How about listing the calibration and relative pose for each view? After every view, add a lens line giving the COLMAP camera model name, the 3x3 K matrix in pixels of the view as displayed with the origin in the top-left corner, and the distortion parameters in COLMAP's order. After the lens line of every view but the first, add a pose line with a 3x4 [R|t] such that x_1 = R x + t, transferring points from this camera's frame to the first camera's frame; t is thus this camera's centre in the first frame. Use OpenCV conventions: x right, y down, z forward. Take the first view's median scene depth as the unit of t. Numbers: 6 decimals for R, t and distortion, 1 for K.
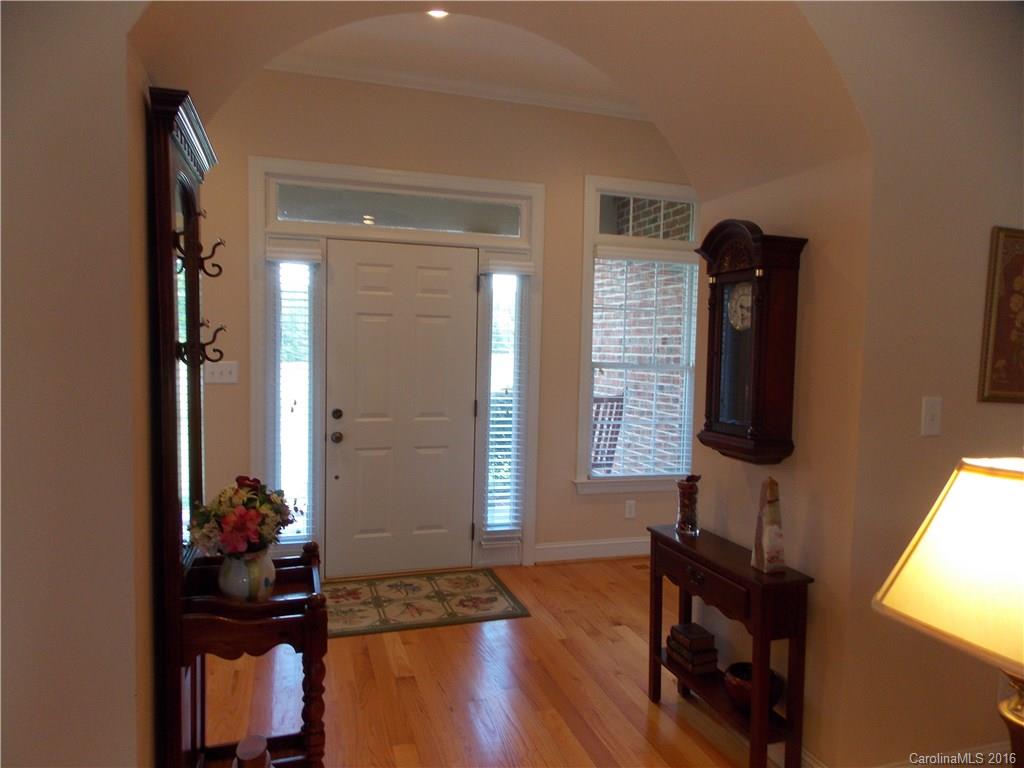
lens RADIAL K [[691.4, 0, 515.1], [0, 691.4, 389.6], [0, 0, 1]] dist [0.023838, -0.004992]
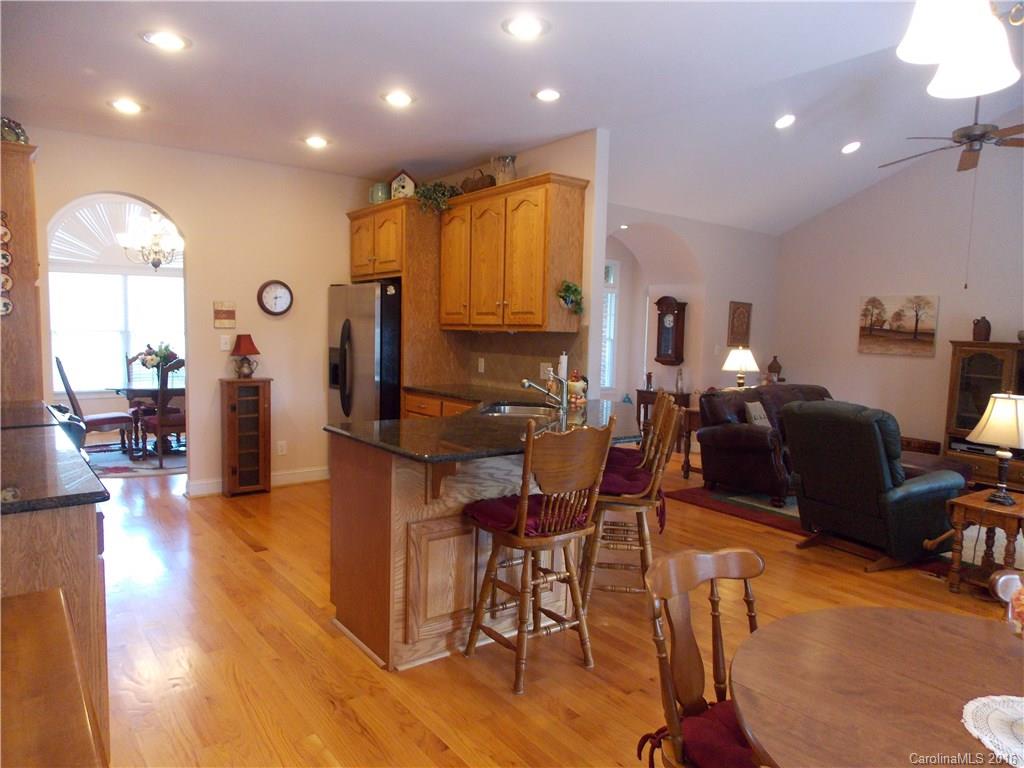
lens RADIAL K [[691.4, 0, 516.2], [0, 691.4, 387.2], [0, 0, 1]] dist [0.023838, -0.004992]
pose [[0.943043, -0.028985, 0.331407, -1.509599], [0.018228, 0.999203, 0.035520, 0.074311], [-0.332172, -0.027456, 0.942819, -1.965436]]
